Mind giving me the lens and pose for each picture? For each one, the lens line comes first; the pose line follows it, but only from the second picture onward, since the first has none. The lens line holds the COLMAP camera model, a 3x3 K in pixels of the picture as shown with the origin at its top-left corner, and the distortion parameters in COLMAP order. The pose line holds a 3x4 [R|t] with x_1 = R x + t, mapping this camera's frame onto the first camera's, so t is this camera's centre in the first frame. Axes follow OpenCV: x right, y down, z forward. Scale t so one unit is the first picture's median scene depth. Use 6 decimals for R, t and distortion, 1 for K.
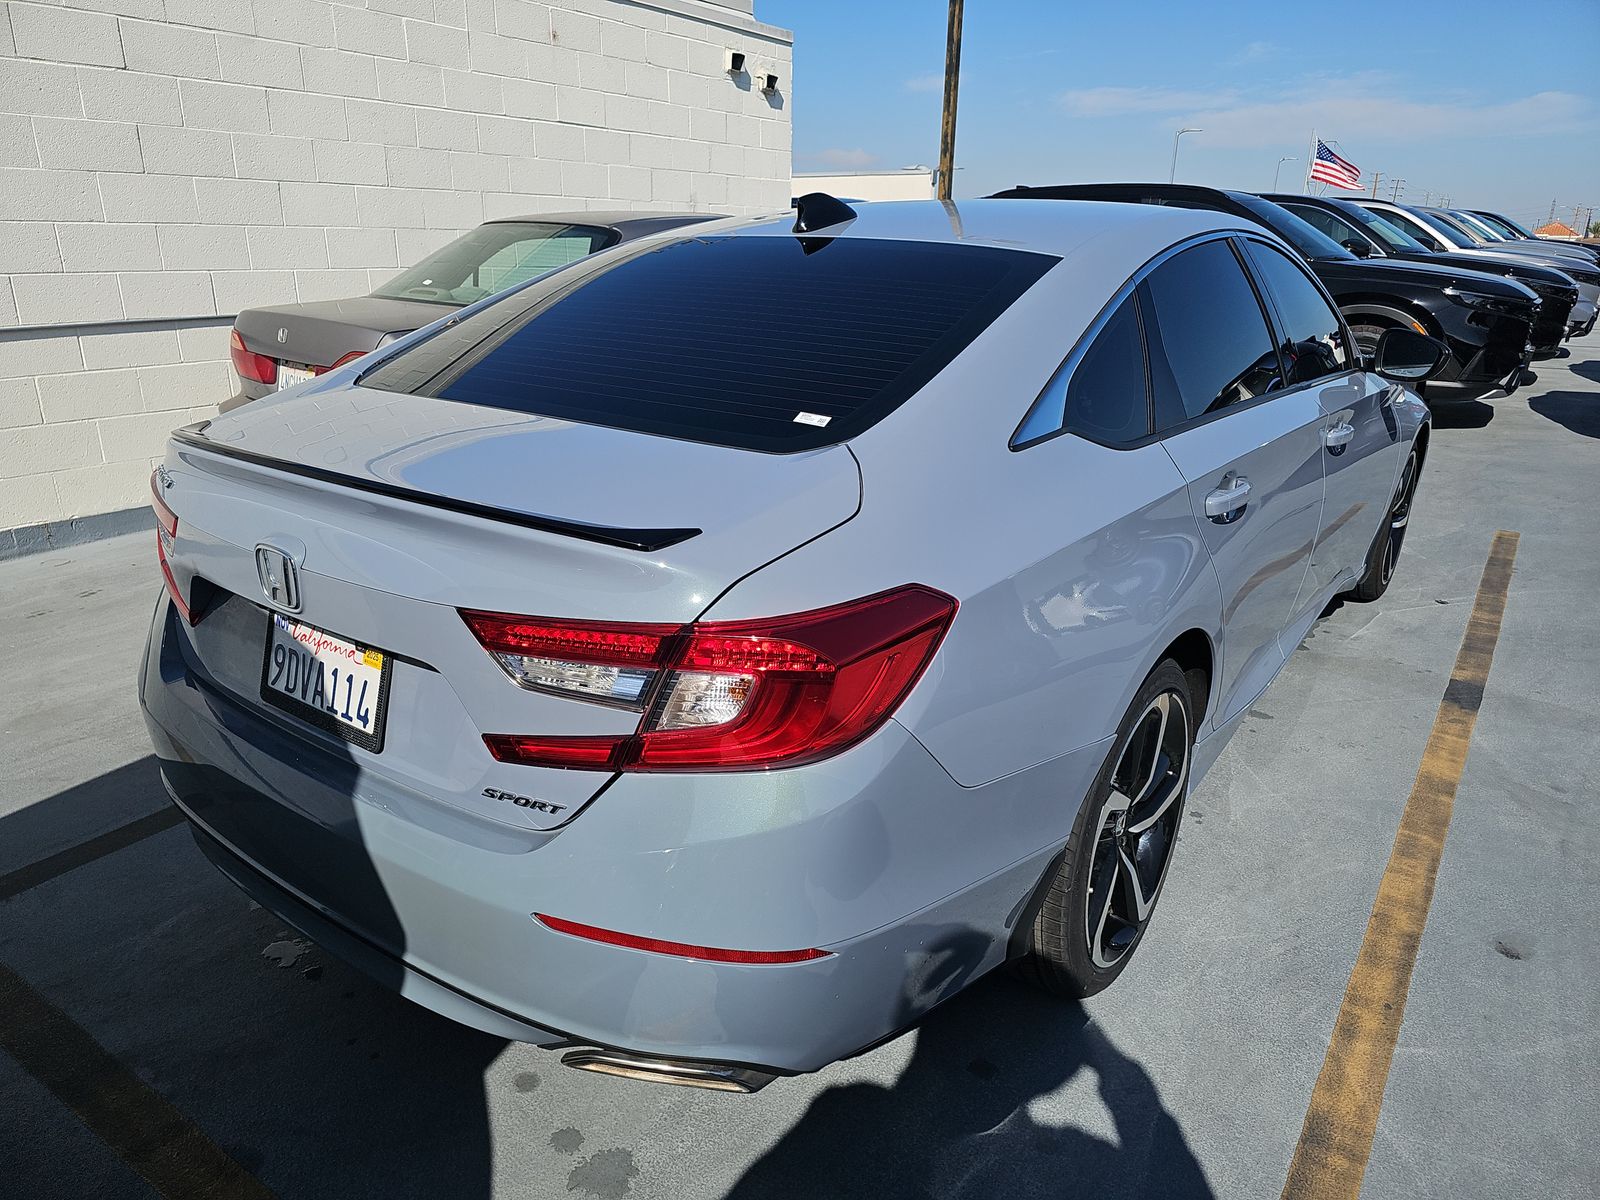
lens RADIAL K [[1146.4, 0, 871.0], [0, 1146.4, 604.9], [0, 0, 1]] dist [0.060369, -0.070475]
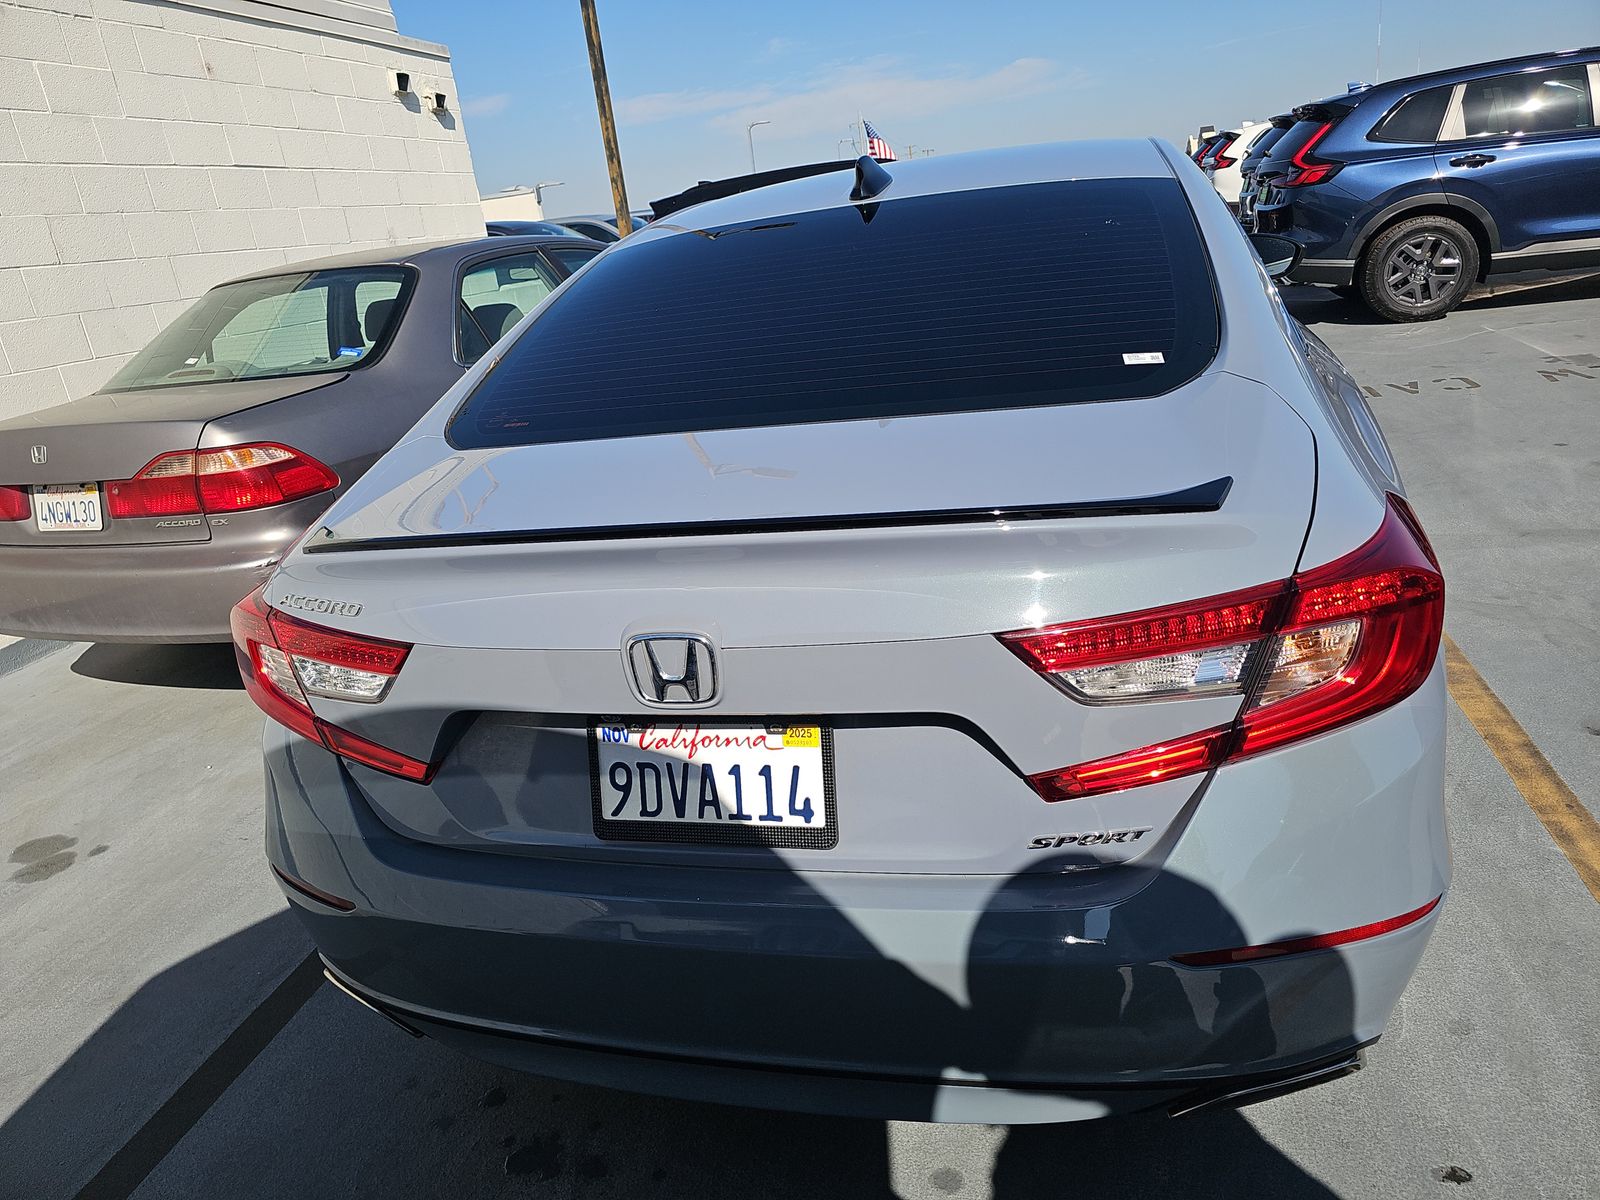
lens RADIAL K [[1108.3, 0, 747.1], [0, 1108.3, 601.5], [0, 0, 1]] dist [0.068414, -0.074660]
pose [[0.919107, -0.240741, 0.311908, -0.326833], [0.245051, 0.969163, 0.025932, -0.036118], [-0.308532, 0.052599, 0.949758, 0.125089]]
